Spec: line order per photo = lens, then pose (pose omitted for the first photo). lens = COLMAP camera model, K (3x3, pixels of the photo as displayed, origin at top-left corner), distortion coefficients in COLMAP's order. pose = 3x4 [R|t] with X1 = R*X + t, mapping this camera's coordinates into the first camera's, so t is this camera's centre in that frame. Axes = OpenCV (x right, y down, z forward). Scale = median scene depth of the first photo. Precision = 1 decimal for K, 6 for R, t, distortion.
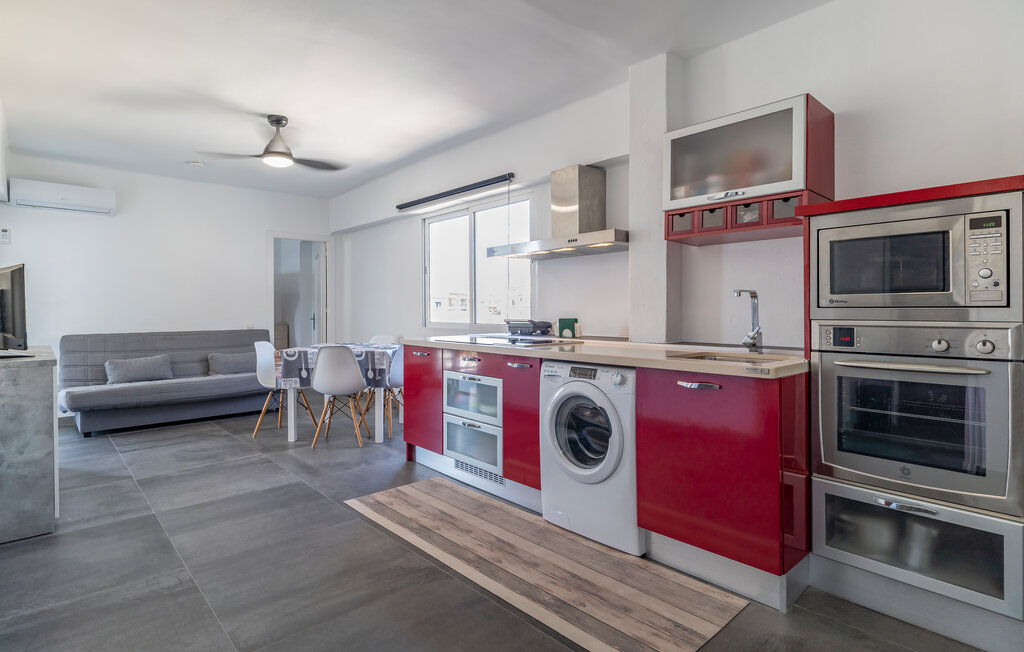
lens RADIAL K [[521.3, 0, 512.0], [0, 521.3, 312.0], [0, 0, 1]] dist [-0.000759, 0.000509]
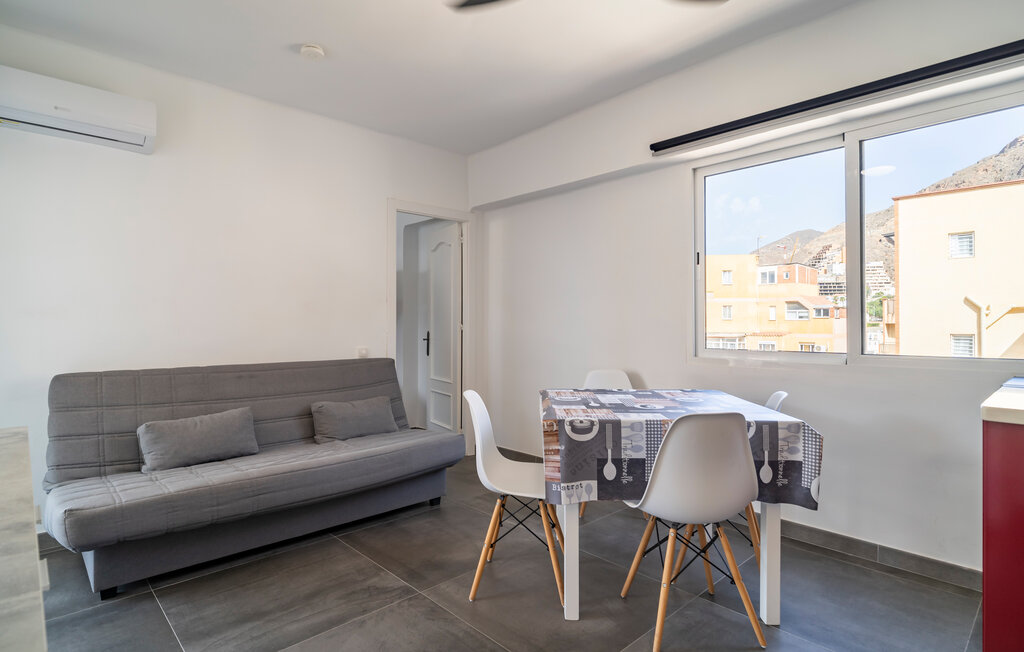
lens RADIAL K [[520.8, 0, 512.0], [0, 520.8, 326.0], [0, 0, 1]] dist [-0.004022, 0.000011]
pose [[0.999779, 0.005263, 0.020373, -0.425517], [-0.005156, 0.999973, -0.005308, -0.001872], [-0.020400, 0.005202, 0.999778, 0.482890]]
